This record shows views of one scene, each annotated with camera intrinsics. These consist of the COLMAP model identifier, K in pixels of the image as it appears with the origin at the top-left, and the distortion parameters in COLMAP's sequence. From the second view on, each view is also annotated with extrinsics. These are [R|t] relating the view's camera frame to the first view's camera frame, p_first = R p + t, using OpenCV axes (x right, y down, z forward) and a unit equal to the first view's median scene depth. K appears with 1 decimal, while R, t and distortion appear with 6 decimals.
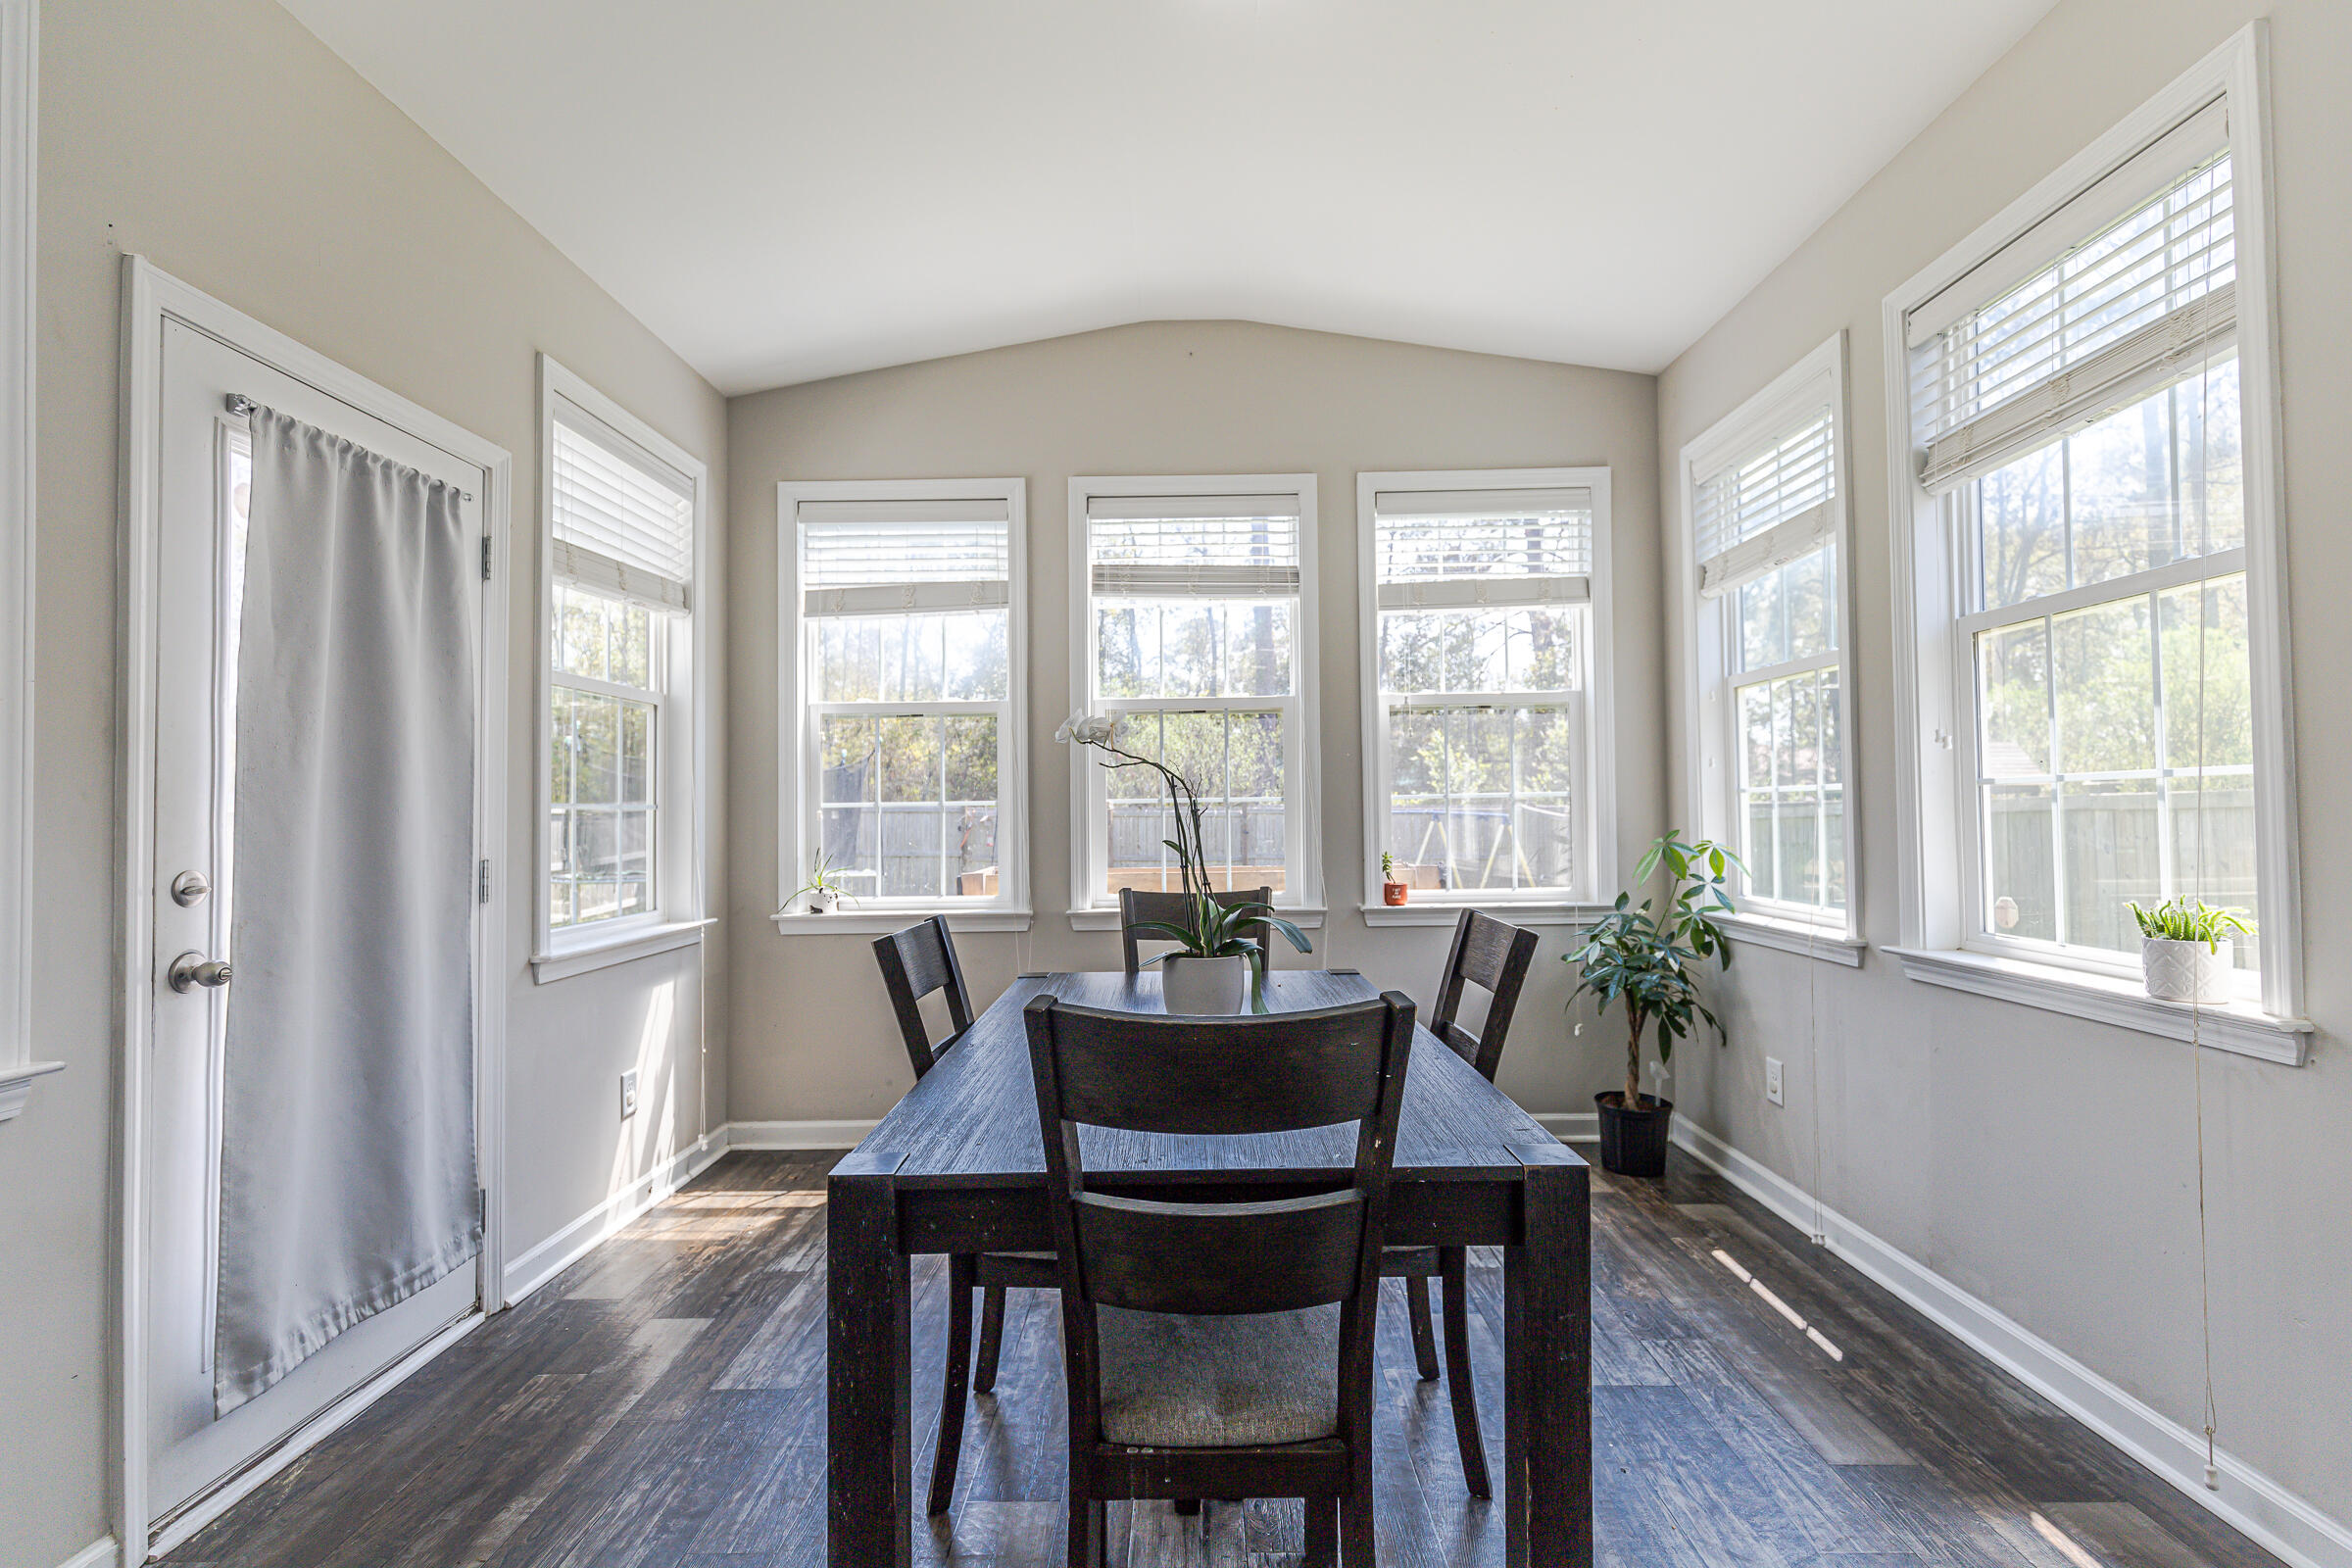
lens RADIAL K [[1060.3, 0, 1176.0], [0, 1060.3, 784.0], [0, 0, 1]] dist [0.000976, 0.000050]
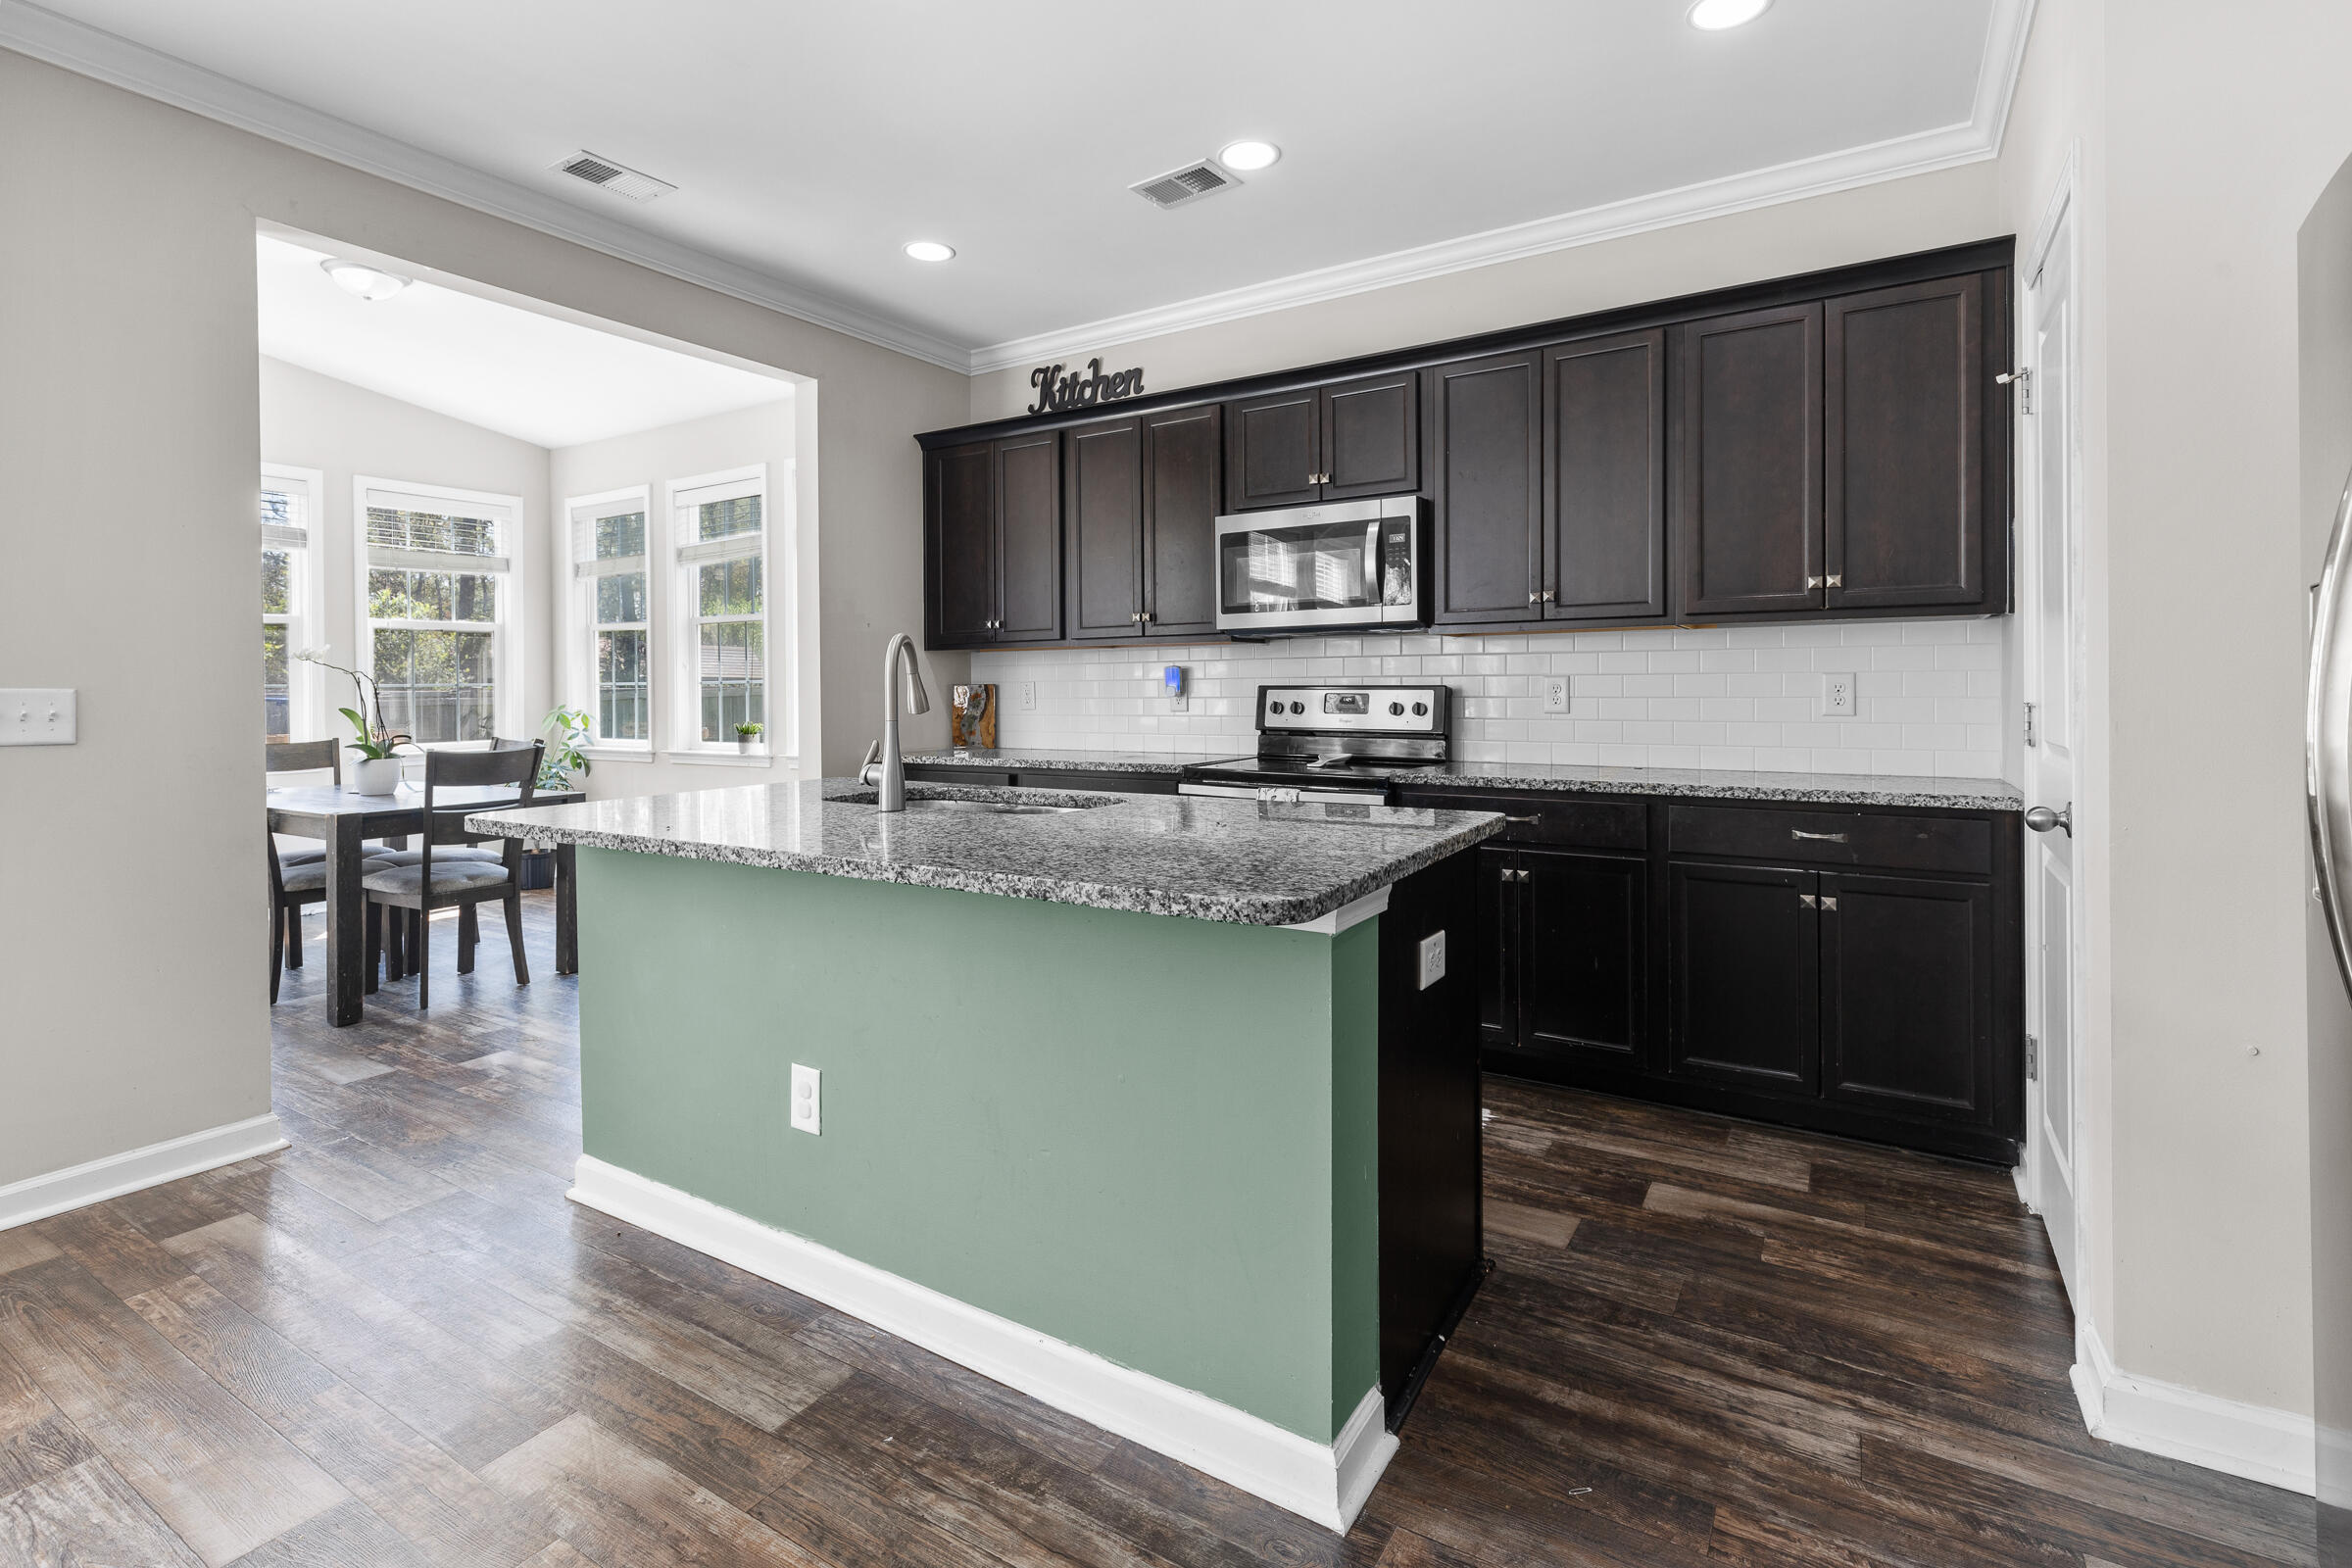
lens RADIAL K [[1114.7, 0, 1171.2], [0, 1114.7, 691.7], [0, 0, 1]] dist [0.000799, 0.000093]
pose [[0.523808, 0.006063, 0.851815, -0.721432], [-0.021091, 0.999760, 0.005853, -0.016546], [-0.851575, -0.021031, 0.523810, -1.066674]]
